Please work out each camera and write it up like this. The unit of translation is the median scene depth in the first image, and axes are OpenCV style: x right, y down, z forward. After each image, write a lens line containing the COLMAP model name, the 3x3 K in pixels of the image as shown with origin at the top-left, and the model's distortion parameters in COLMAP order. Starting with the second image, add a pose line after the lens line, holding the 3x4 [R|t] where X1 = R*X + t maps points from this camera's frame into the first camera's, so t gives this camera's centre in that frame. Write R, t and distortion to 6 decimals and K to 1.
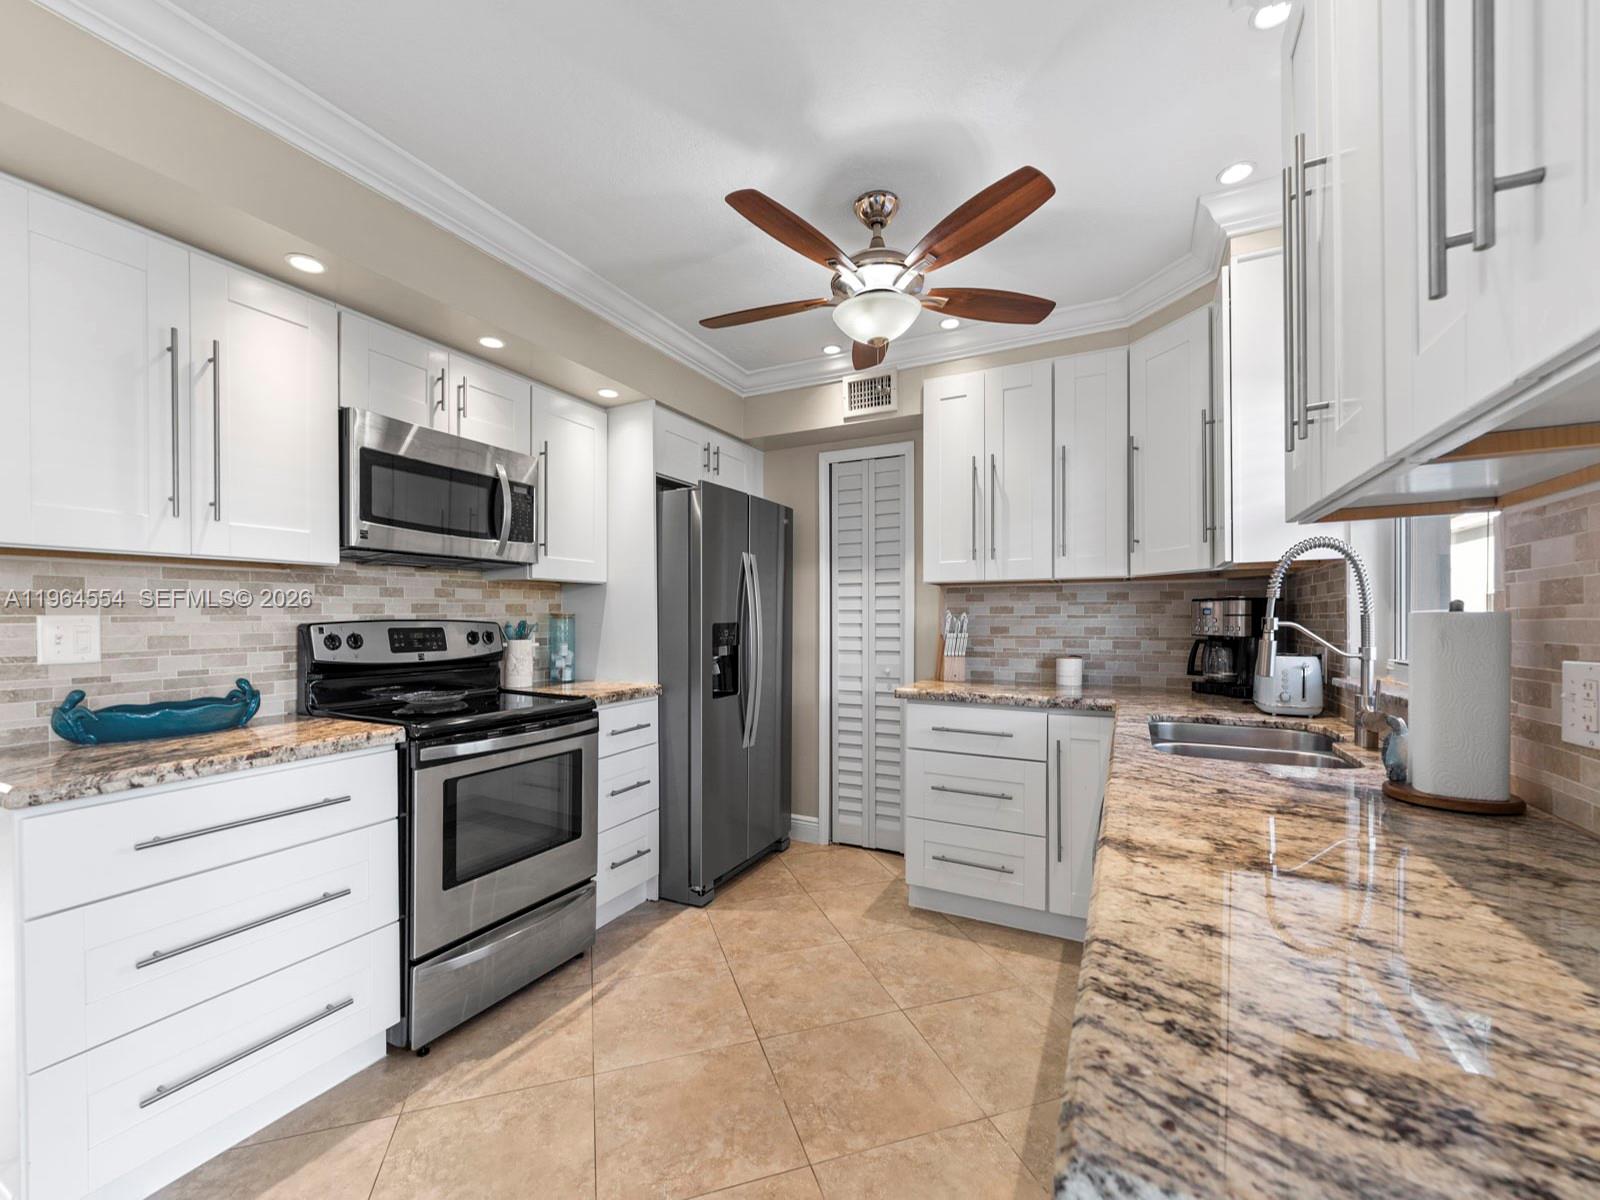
lens RADIAL K [[653.5, 0, 793.2], [0, 653.5, 626.5], [0, 0, 1]] dist [0.000233, -0.000983]
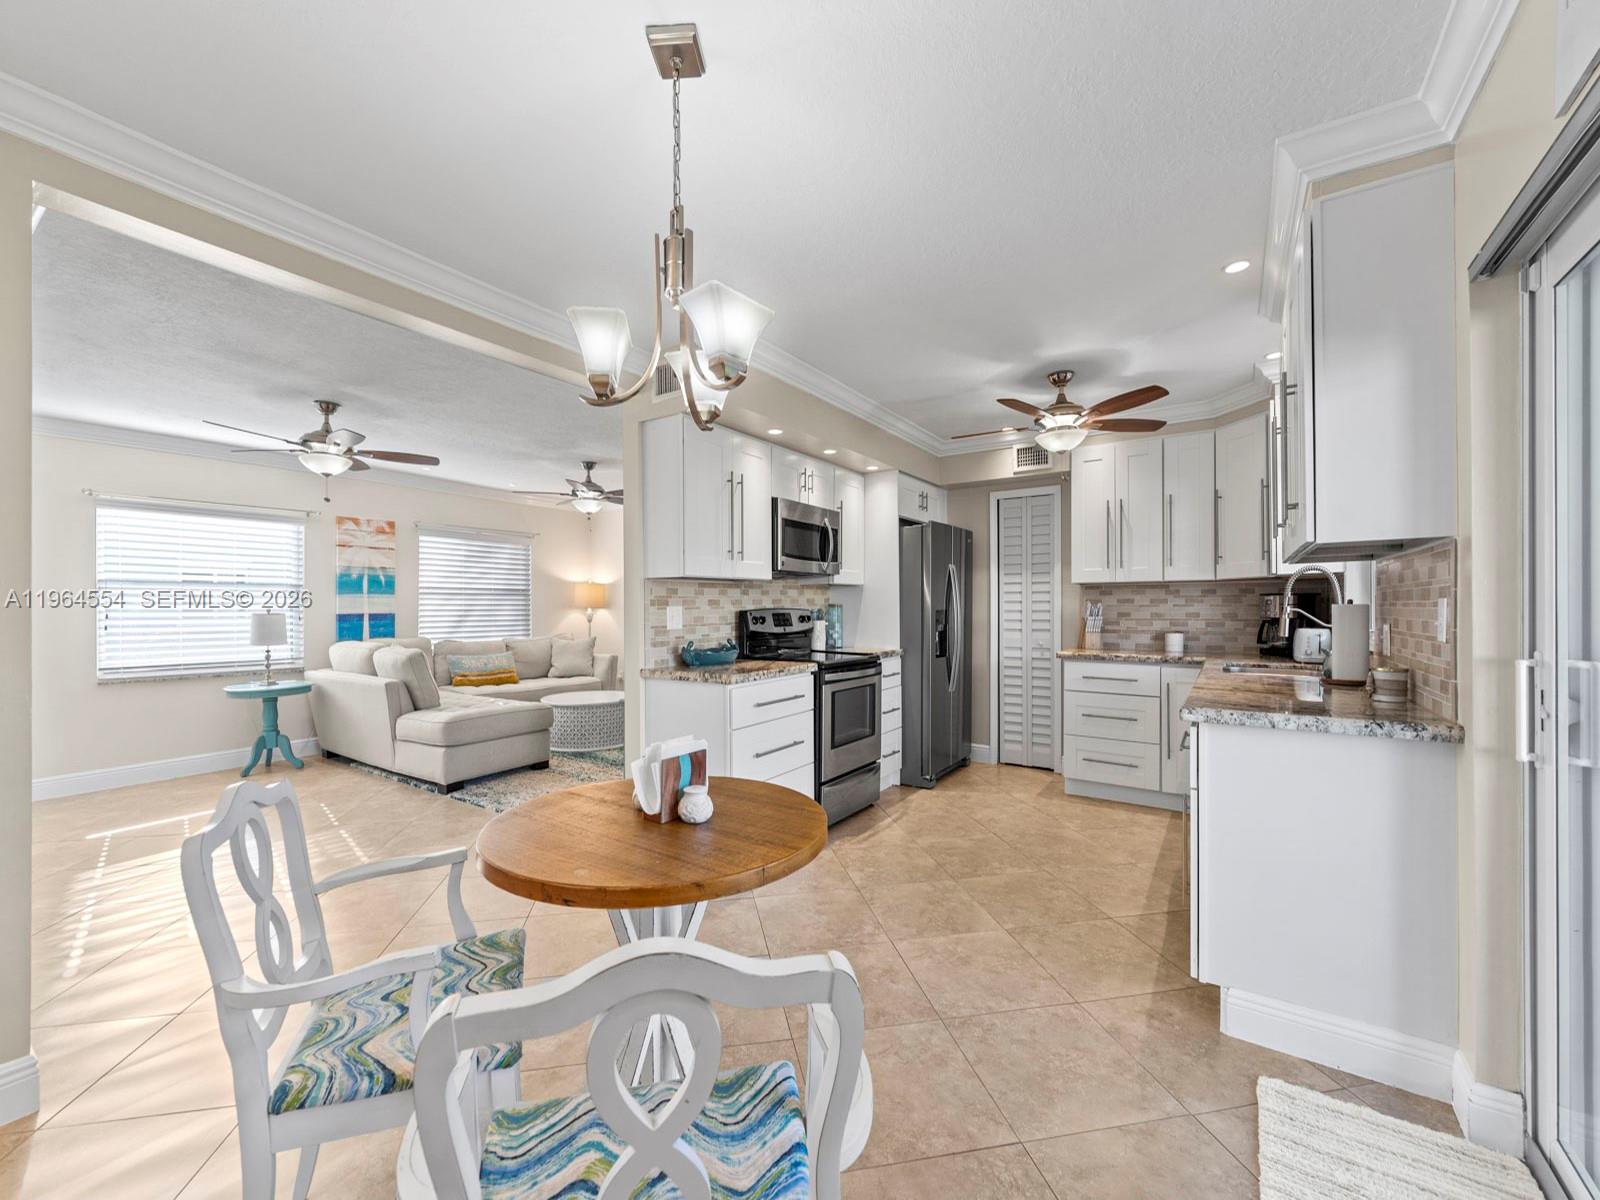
lens RADIAL K [[656.9, 0, 799.8], [0, 656.9, 612.0], [0, 0, 1]] dist [0.000354, -0.000200]
pose [[0.993766, -0.000992, -0.111483, -0.297472], [0.000591, 0.999993, -0.003627, 0.005250], [0.111486, 0.003539, 0.993760, -0.670277]]
